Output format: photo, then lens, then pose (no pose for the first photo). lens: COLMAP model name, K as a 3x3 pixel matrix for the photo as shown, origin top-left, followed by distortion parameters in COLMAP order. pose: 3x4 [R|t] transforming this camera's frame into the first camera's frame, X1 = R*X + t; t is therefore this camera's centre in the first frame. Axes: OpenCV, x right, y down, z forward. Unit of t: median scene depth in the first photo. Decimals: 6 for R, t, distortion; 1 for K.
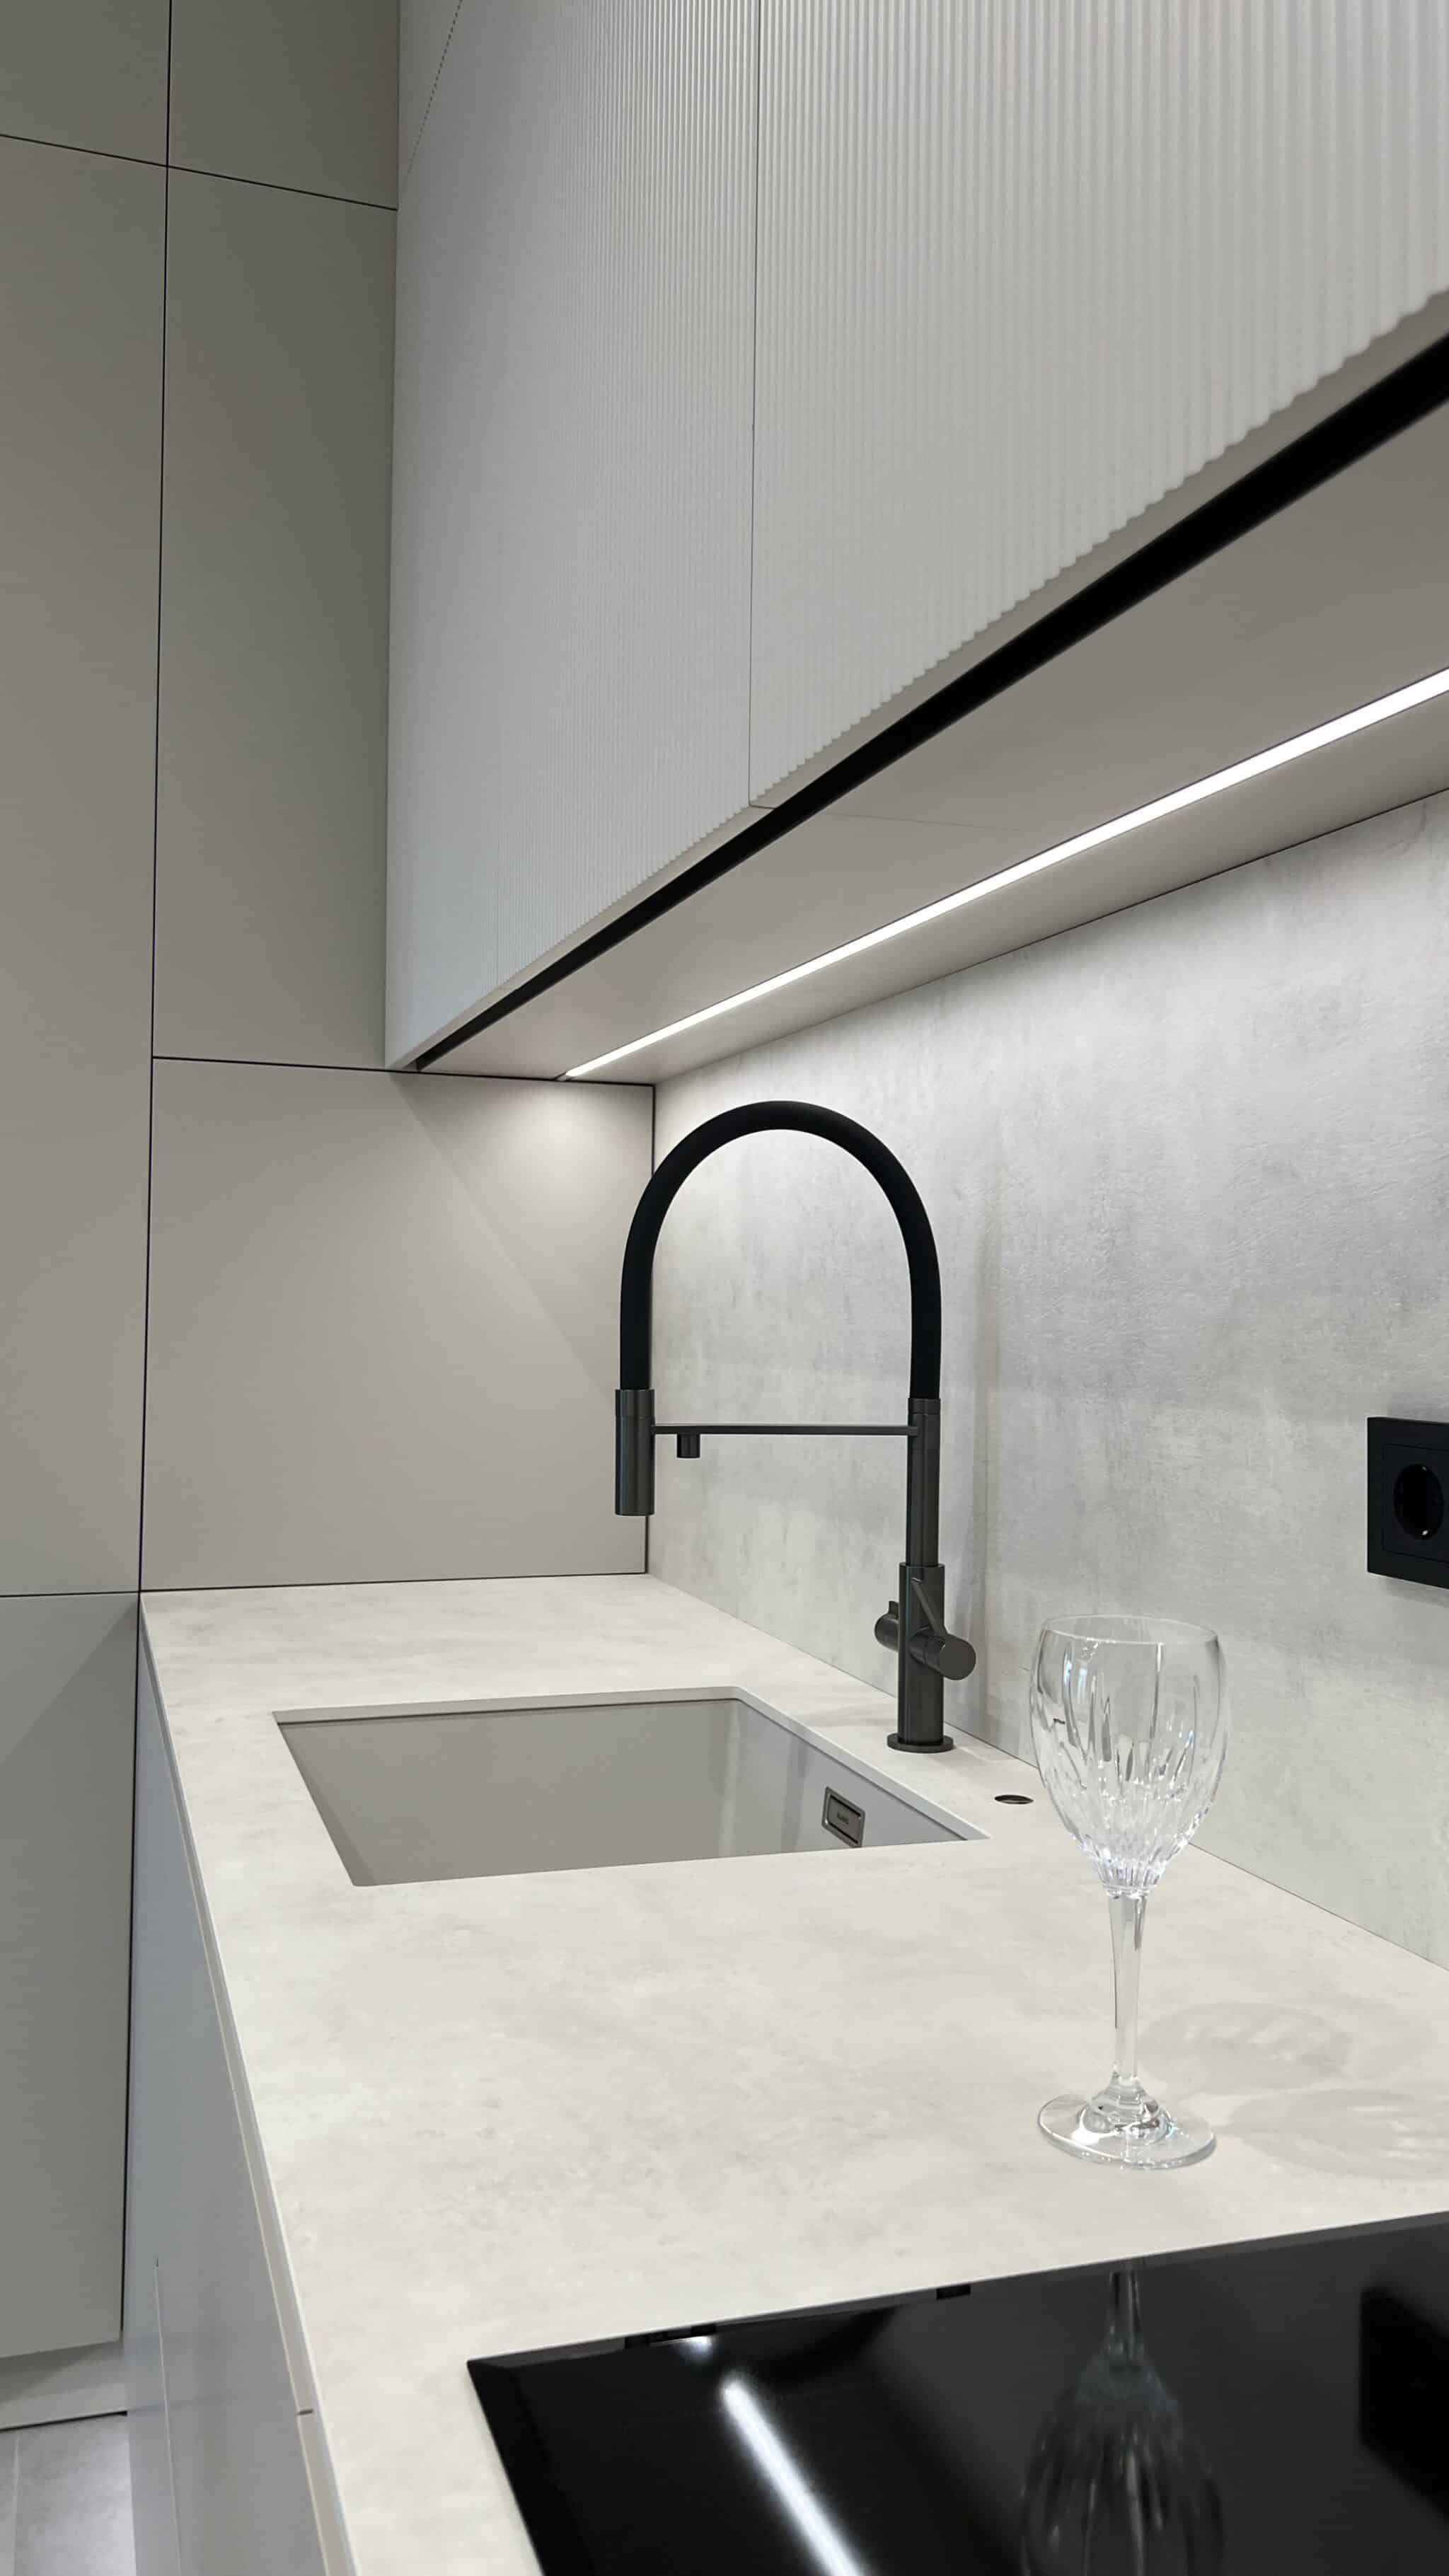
lens RADIAL K [[1932.0, 0, 704.7], [0, 1932.0, 1262.2], [0, 0, 1]] dist [0.078477, -0.104285]
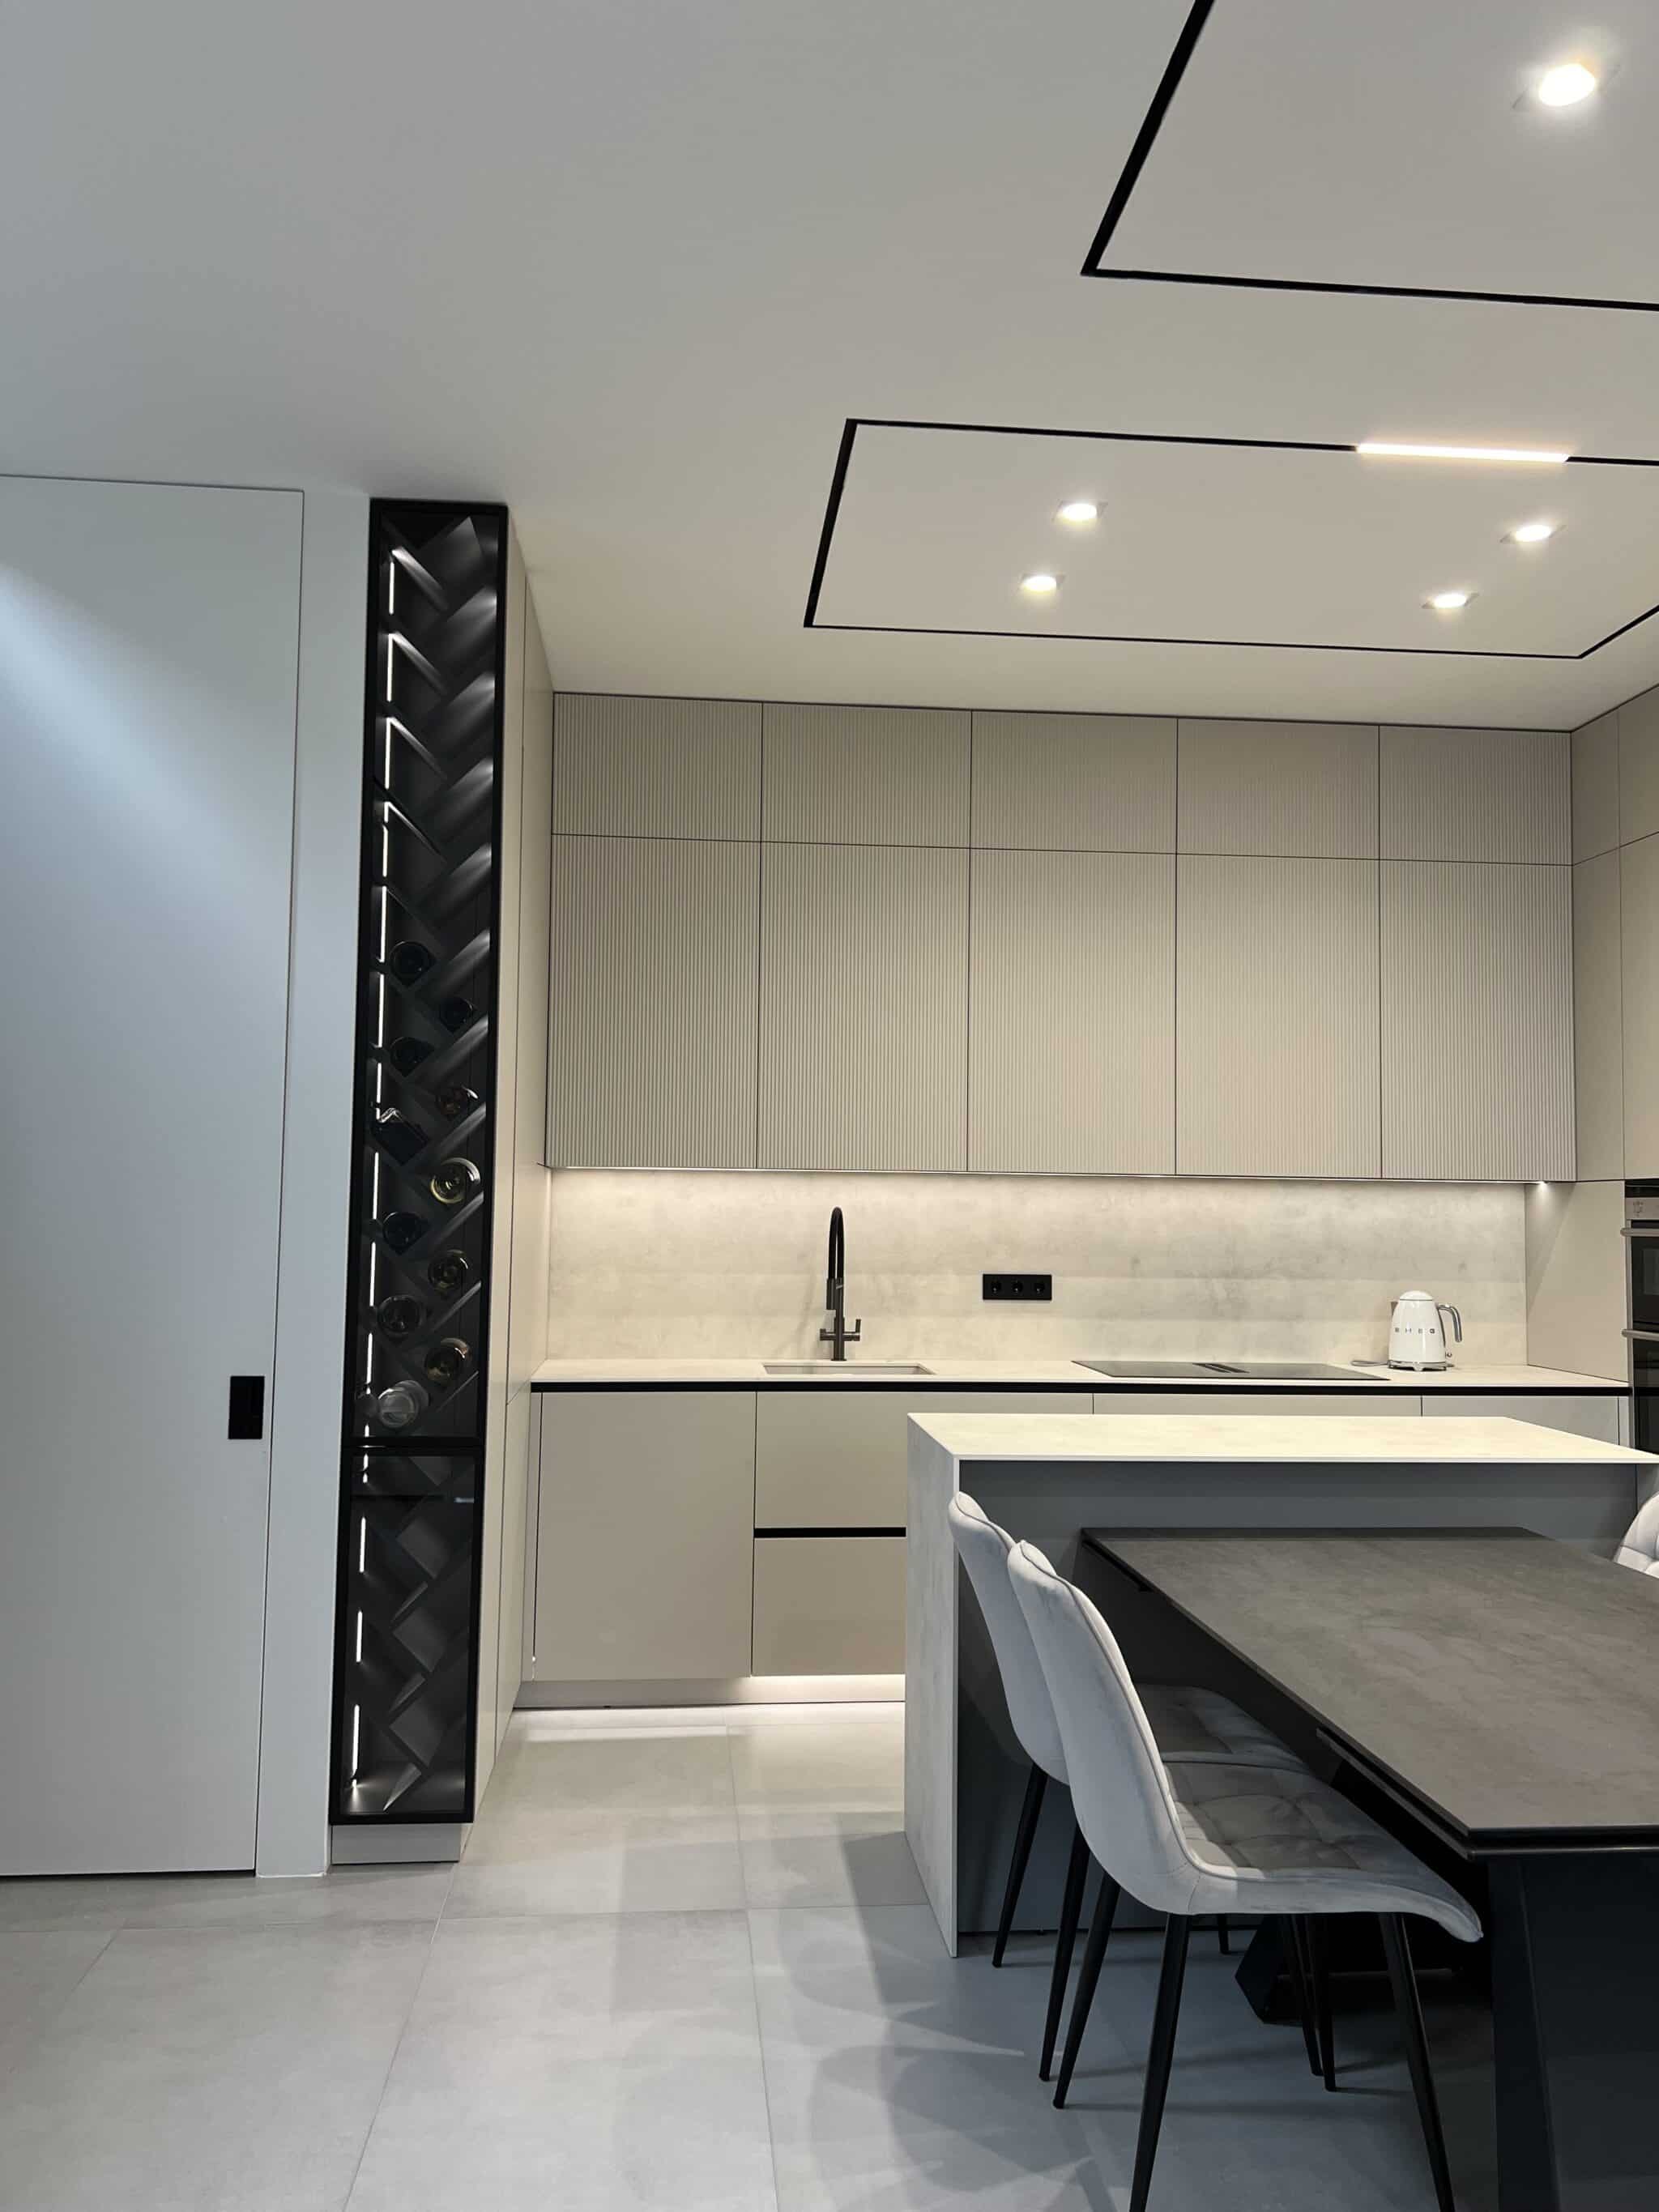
lens RADIAL K [[1654.6, 0, 827.4], [0, 1654.6, 1099.0], [0, 0, 1]] dist [0.068444, -0.083325]
pose [[0.224832, 0.048742, 0.973178, -3.520051], [-0.031393, 0.998592, -0.042762, -0.168283], [-0.973892, -0.020937, 0.226046, 0.231235]]
